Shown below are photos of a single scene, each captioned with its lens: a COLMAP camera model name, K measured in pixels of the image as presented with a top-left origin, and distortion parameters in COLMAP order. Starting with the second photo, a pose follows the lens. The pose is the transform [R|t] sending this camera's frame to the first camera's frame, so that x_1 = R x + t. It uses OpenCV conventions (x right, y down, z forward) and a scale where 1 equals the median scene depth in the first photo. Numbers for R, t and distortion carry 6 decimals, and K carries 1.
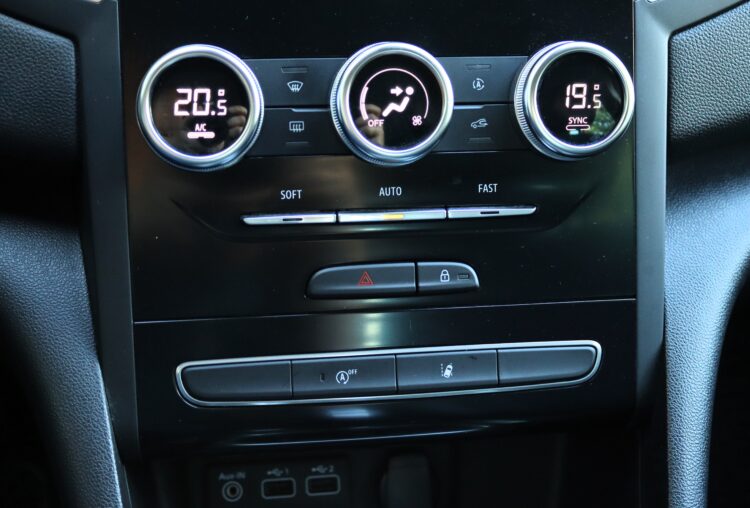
lens RADIAL K [[933.0, 0, 374.6], [0, 933.0, 232.1], [0, 0, 1]] dist [-0.074992, 0.023733]
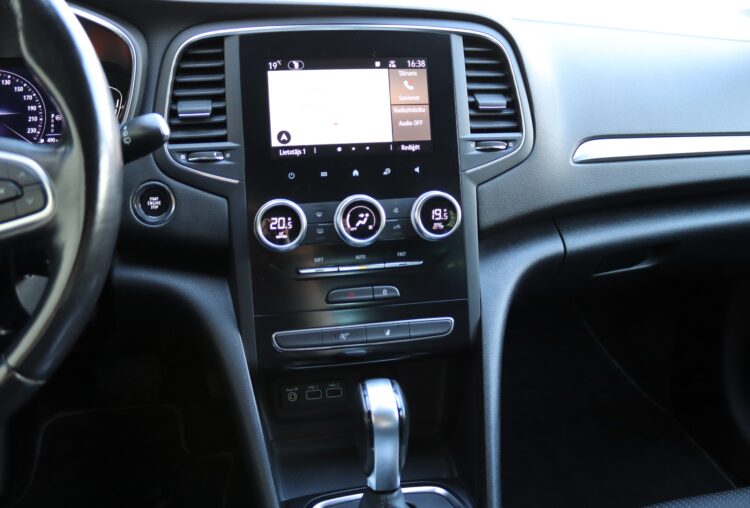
lens RADIAL K [[633.2, 0, 378.3], [0, 633.2, 238.8], [0, 0, 1]] dist [-0.160484, 0.149735]
pose [[0.998430, -0.034410, 0.044198, -0.007477], [0.036738, 0.997919, -0.052987, -0.002741], [-0.042282, 0.054528, 0.997617, -0.606674]]
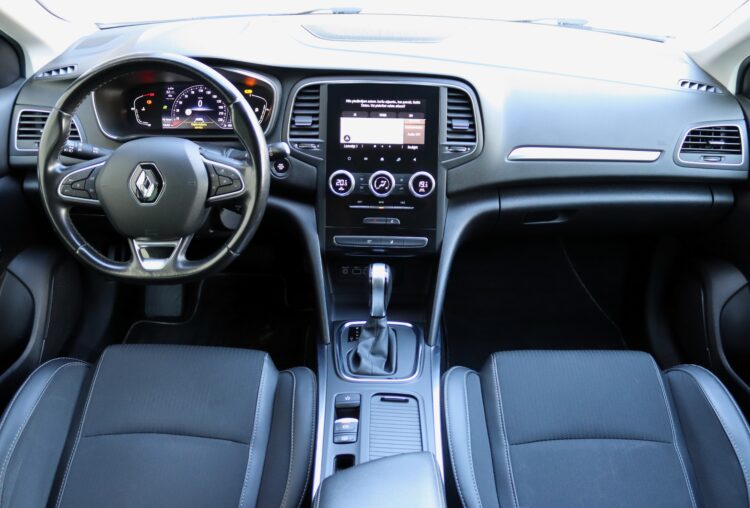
lens RADIAL K [[633.2, 0, 378.3], [0, 633.2, 238.8], [0, 0, 1]] dist [-0.160484, 0.149735]
pose [[0.989549, 0.067801, -0.127261, 0.414416], [-0.056436, 0.994261, 0.090885, -0.147913], [0.132693, -0.082753, 0.987697, -2.119403]]
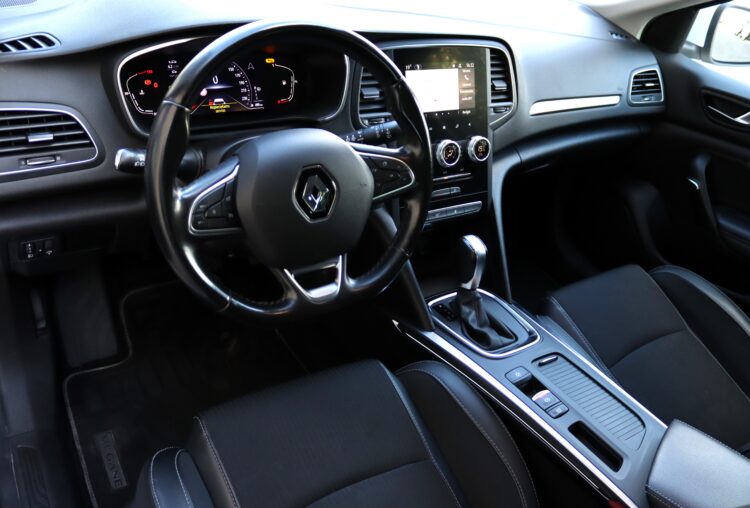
lens RADIAL K [[633.2, 0, 378.3], [0, 633.2, 238.8], [0, 0, 1]] dist [-0.160484, 0.149735]
pose [[0.898180, -0.127952, 0.420595, -1.566752], [0.053034, 0.981257, 0.185261, -0.306122], [-0.436416, -0.144092, 0.888132, -1.566731]]
